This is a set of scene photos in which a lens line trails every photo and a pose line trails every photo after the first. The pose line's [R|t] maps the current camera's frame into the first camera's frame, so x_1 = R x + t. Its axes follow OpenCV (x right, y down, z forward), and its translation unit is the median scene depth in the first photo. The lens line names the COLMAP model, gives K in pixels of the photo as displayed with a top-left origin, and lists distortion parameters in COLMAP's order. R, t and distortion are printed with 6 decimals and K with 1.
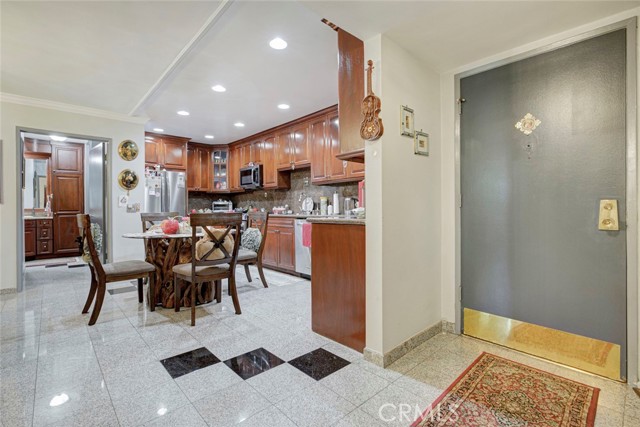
lens RADIAL K [[294.3, 0, 319.0], [0, 294.3, 206.9], [0, 0, 1]] dist [-0.004688, -0.000521]
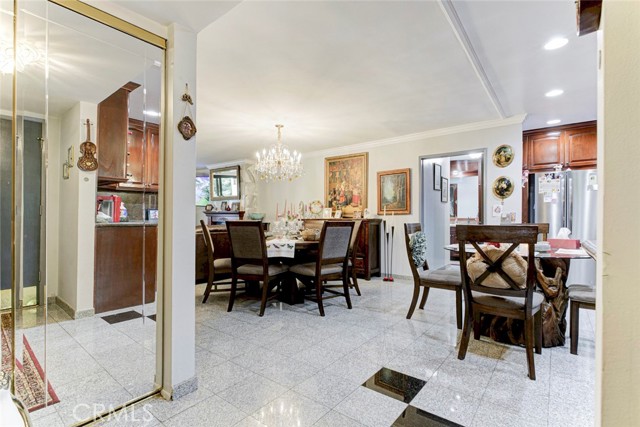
lens RADIAL K [[303.0, 0, 321.0], [0, 303.0, 218.4], [0, 0, 1]] dist [-0.003164, 0.000068]
pose [[0.164259, 0.004414, -0.986407, 0.189119], [0.002540, 0.999985, 0.004897, -0.001005], [0.986414, -0.003309, 0.164245, 0.248786]]
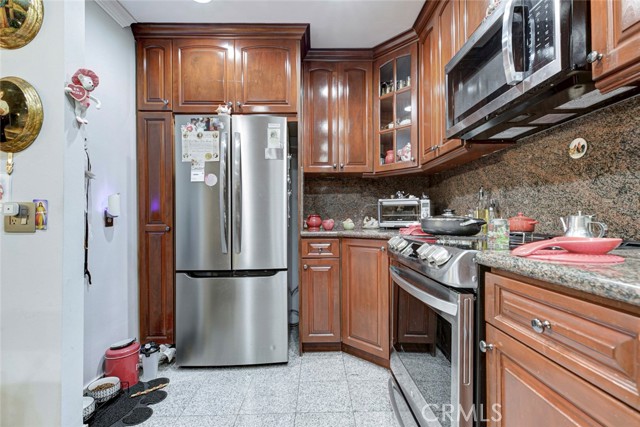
lens RADIAL K [[303.0, 0, 321.0], [0, 303.0, 218.4], [0, 0, 1]] dist [-0.003164, 0.000068]
pose [[0.751628, -0.003918, -0.659576, -0.219133], [0.010293, 0.999930, 0.005790, 0.005130], [0.659507, -0.011141, 0.751616, 0.897512]]
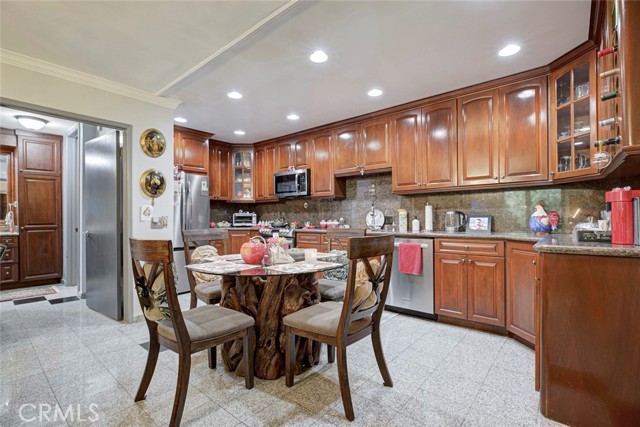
lens RADIAL K [[292.1, 0, 320.1], [0, 292.1, 217.0], [0, 0, 1]] dist [-0.002719, -0.000090]
pose [[0.991931, 0.004076, 0.126712, -0.304784], [-0.004233, 0.999991, 0.000972, -0.011702], [-0.126707, -0.001500, 0.991939, 0.213931]]
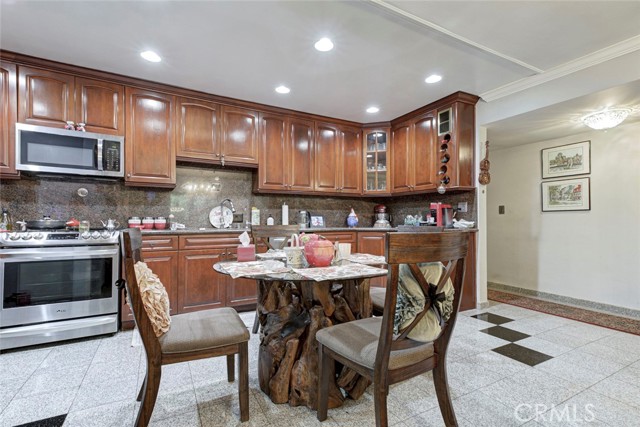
lens RADIAL K [[303.5, 0, 321.0], [0, 303.5, 216.9], [0, 0, 1]] dist [0.027200, -0.000103]
pose [[0.239083, 0.023147, 0.970723, -0.735212], [-0.010965, 0.999716, -0.021137, 0.008568], [-0.970937, -0.005590, 0.239269, 0.597423]]
